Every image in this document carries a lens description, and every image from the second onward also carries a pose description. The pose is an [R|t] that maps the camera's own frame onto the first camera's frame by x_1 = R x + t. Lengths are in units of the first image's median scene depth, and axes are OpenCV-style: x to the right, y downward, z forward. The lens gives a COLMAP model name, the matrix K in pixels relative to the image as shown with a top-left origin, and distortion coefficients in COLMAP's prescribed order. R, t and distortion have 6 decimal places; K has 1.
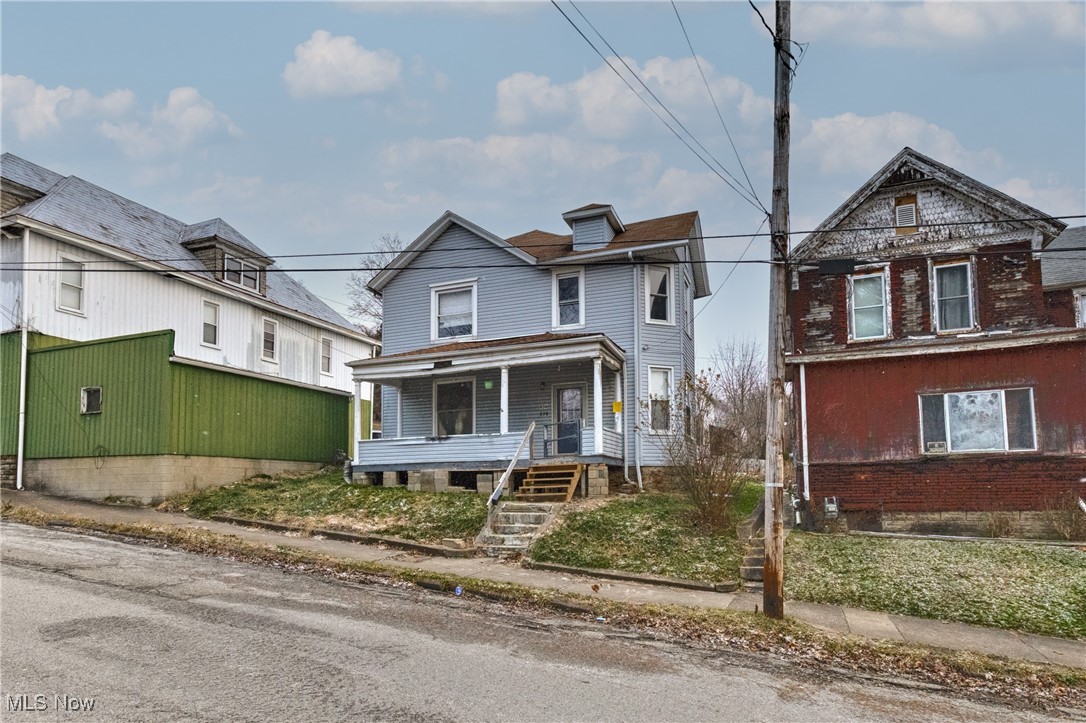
lens RADIAL K [[545.8, 0, 524.5], [0, 545.8, 345.1], [0, 0, 1]] dist [0.000040, 0.000552]
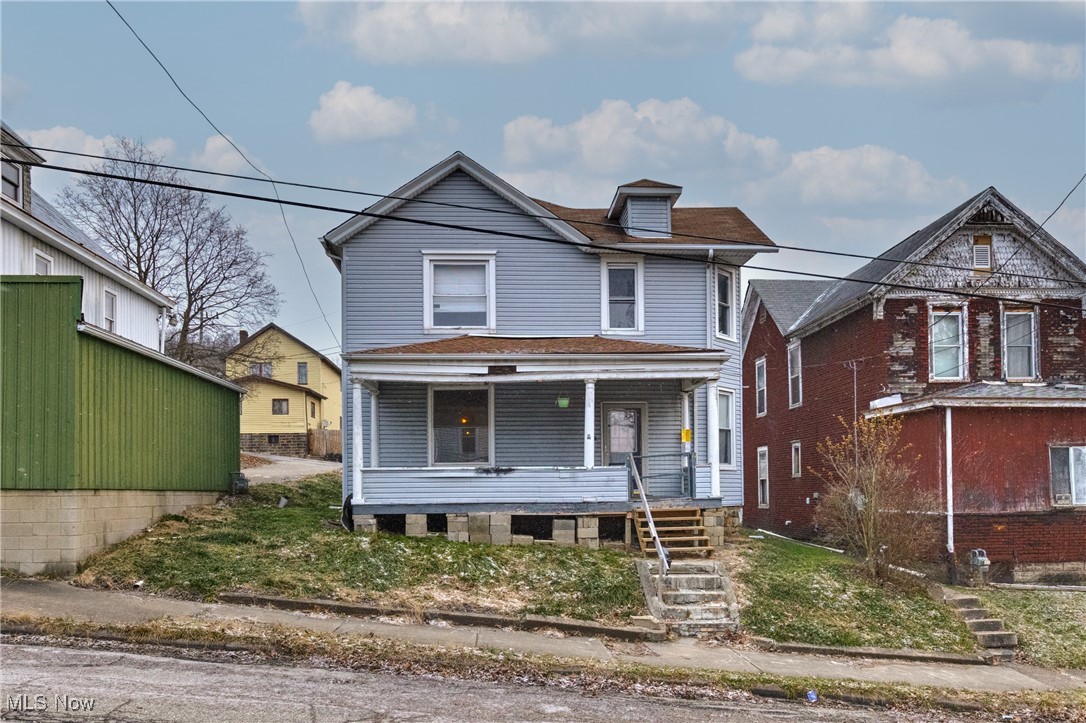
lens RADIAL K [[675.9, 0, 521.1], [0, 675.9, 360.0], [0, 0, 1]] dist [0.001629, -0.006888]
pose [[0.926997, 0.080211, 0.366391, -0.489544], [-0.097877, 0.994750, 0.029865, -0.007310], [-0.362072, -0.063546, 0.929981, 0.158274]]
